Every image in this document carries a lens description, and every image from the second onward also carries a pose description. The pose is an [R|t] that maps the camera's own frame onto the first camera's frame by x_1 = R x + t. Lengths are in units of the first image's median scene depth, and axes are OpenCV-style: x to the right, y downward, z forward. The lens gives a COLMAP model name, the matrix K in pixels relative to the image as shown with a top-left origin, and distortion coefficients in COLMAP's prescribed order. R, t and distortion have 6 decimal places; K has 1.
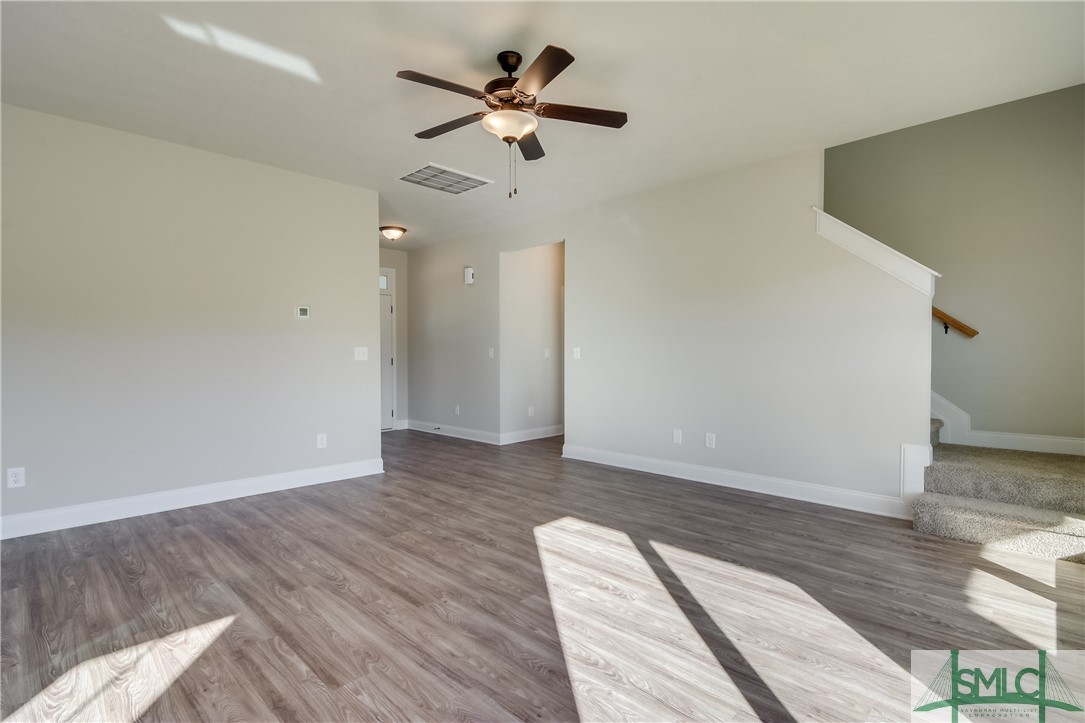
lens RADIAL K [[524.6, 0, 539.4], [0, 524.6, 360.4], [0, 0, 1]] dist [0.000543, -0.001397]
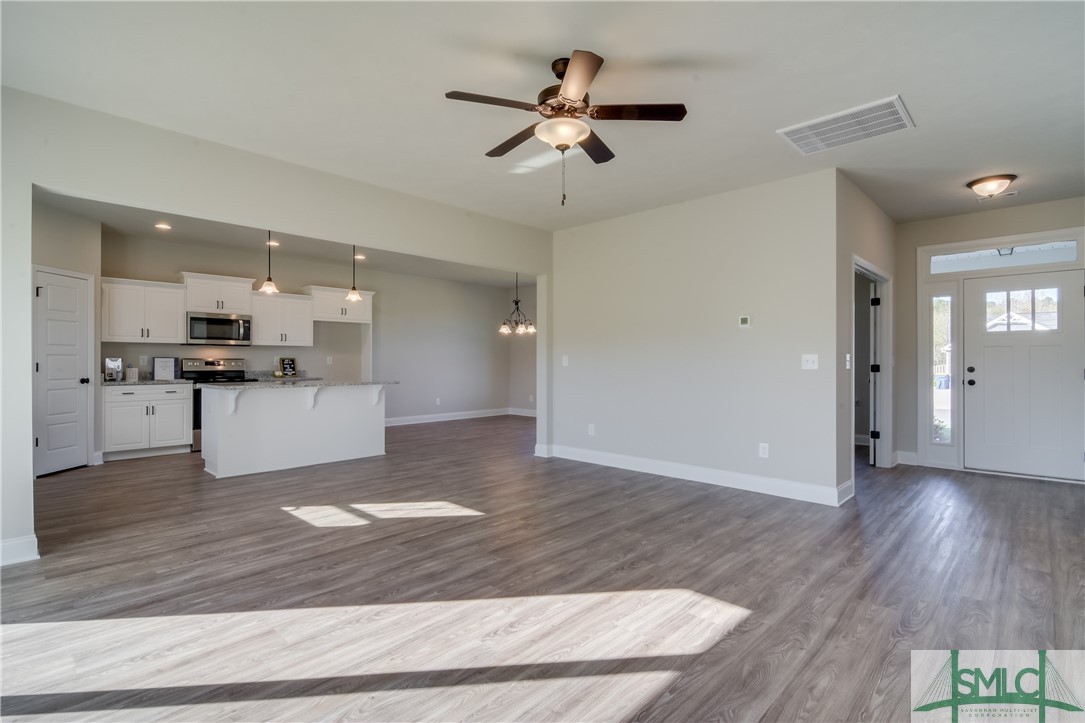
lens RADIAL K [[524.6, 0, 543.1], [0, 524.6, 359.6], [0, 0, 1]] dist [0.000543, -0.001397]
pose [[0.012077, 0.000756, -0.999927, 0.806795], [-0.014532, 0.999894, 0.000581, -0.015455], [0.999821, 0.014524, 0.012087, 0.822270]]
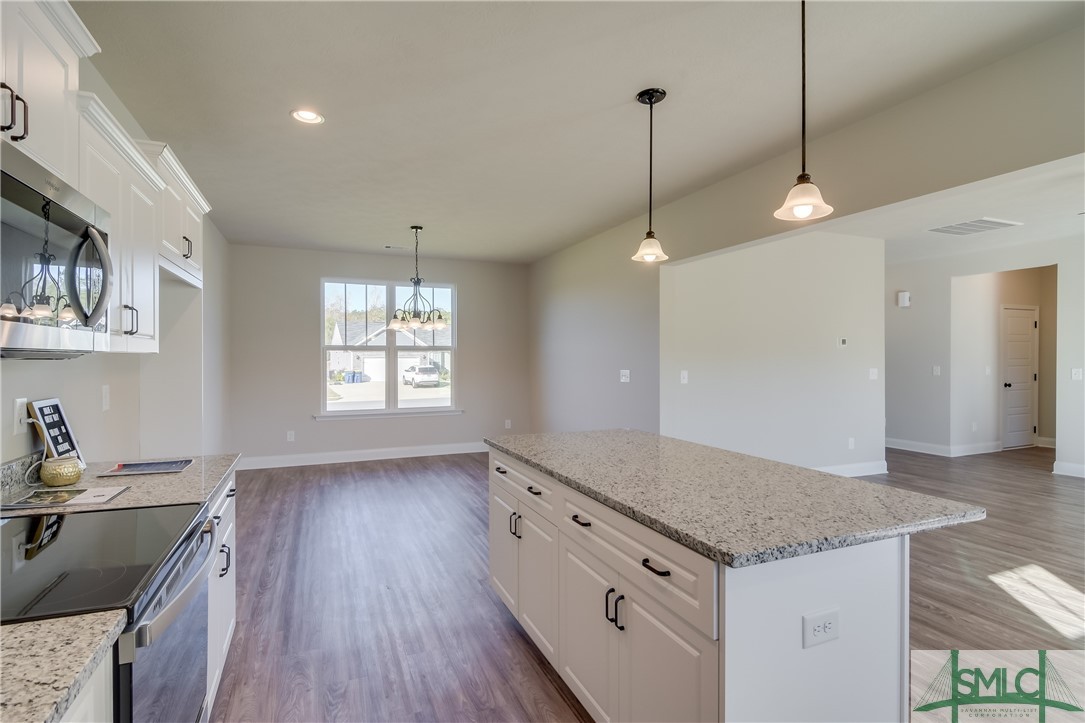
lens RADIAL K [[524.6, 0, 517.1], [0, 524.6, 354.9], [0, 0, 1]] dist [0.000543, -0.001397]
pose [[0.920956, 0.006847, -0.389608, -1.166390], [-0.011551, 0.999886, -0.009731, -0.065913], [0.389497, 0.013462, 0.920930, -0.817236]]
